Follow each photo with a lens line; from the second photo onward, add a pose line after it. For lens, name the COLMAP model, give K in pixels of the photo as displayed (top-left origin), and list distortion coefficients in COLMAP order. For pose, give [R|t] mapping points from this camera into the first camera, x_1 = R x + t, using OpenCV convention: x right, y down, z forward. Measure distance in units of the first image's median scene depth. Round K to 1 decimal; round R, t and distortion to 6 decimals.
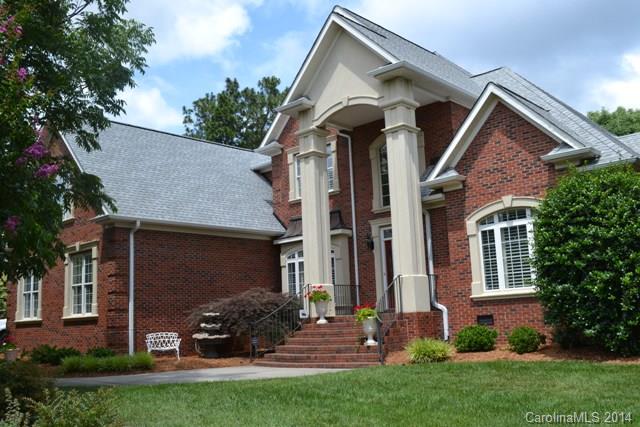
lens RADIAL K [[623.4, 0, 318.6], [0, 623.4, 215.1], [0, 0, 1]] dist [-0.071411, 0.000000]
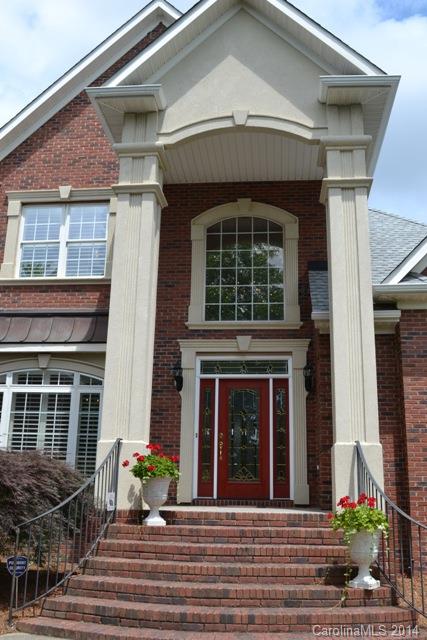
lens RADIAL K [[623.4, 0, 215.0], [0, 623.4, 318.4], [0, 0, 1]] dist [-0.071411, 0.000000]
pose [[0.789934, 0.219057, 0.572728, -0.255197], [-0.153877, 0.974941, -0.160662, 0.086935], [-0.593570, 0.038782, 0.803847, 0.575743]]
